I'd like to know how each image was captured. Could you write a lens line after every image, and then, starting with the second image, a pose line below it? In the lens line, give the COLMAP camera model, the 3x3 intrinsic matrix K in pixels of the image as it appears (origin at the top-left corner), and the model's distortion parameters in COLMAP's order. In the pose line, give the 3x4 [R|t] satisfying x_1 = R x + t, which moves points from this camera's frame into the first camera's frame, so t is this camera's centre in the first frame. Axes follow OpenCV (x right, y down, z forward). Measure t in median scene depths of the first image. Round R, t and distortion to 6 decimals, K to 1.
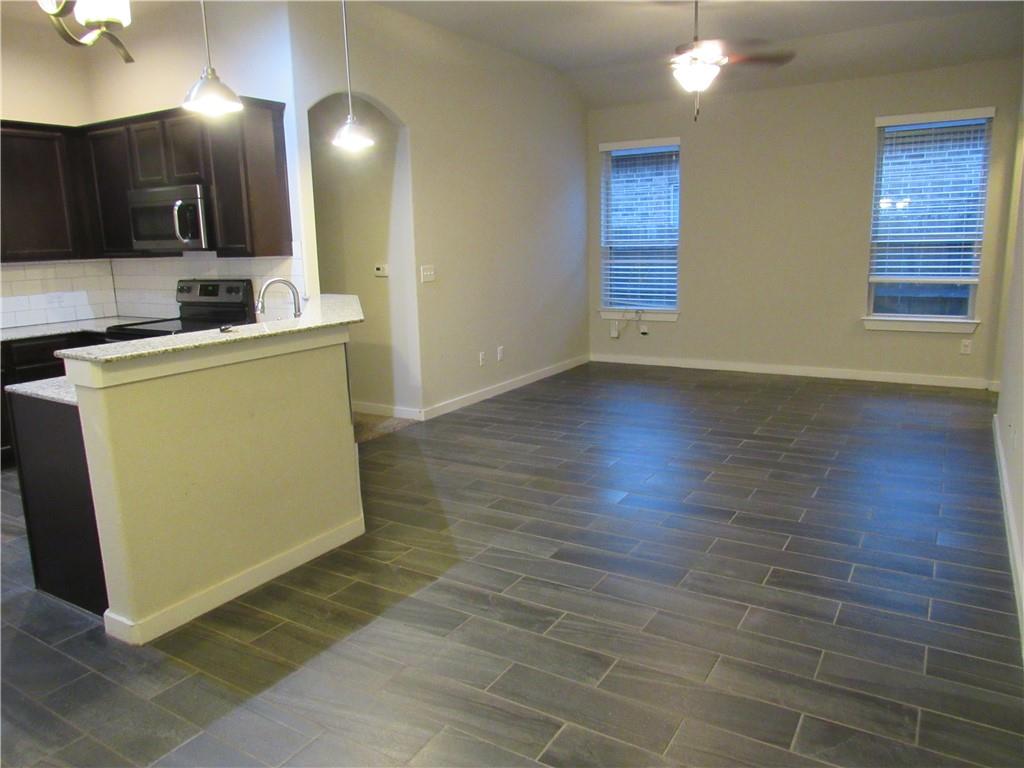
lens RADIAL K [[731.7, 0, 512.0], [0, 731.7, 384.0], [0, 0, 1]] dist [-0.024977, 0.000426]
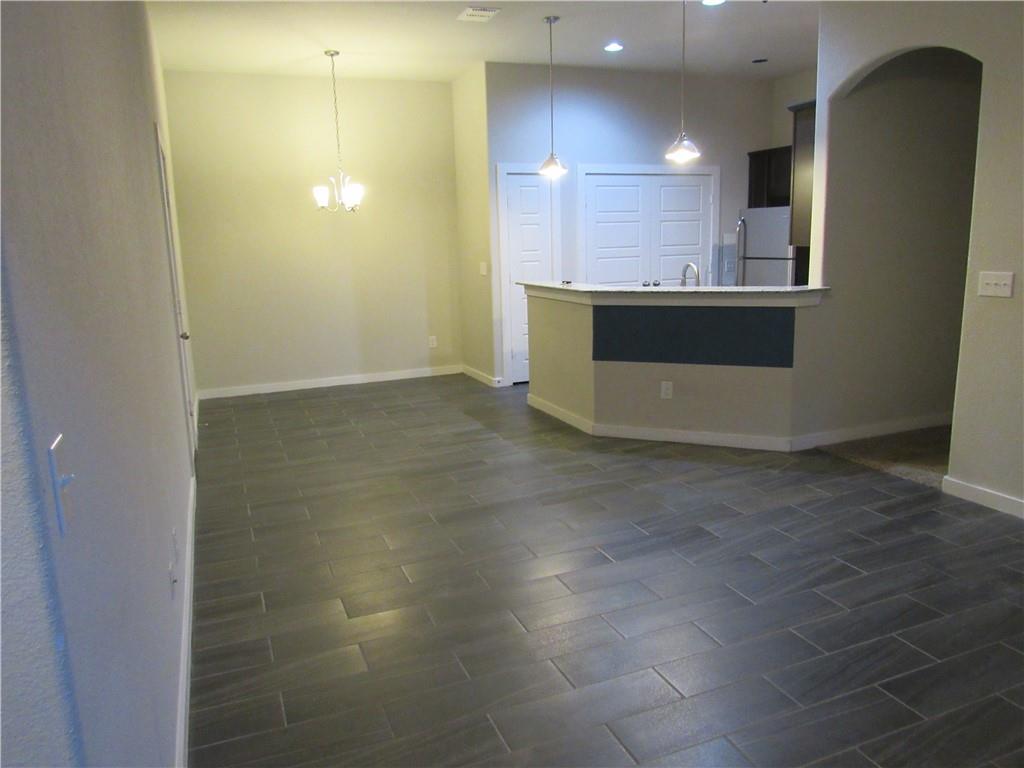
lens RADIAL K [[731.7, 0, 512.0], [0, 731.7, 384.0], [0, 0, 1]] dist [-0.024977, 0.000426]
pose [[-0.595477, 0.191426, -0.780232, 0.932044], [-0.113006, 0.941582, 0.317260, -0.316223], [0.795384, 0.277092, -0.539058, 1.460549]]
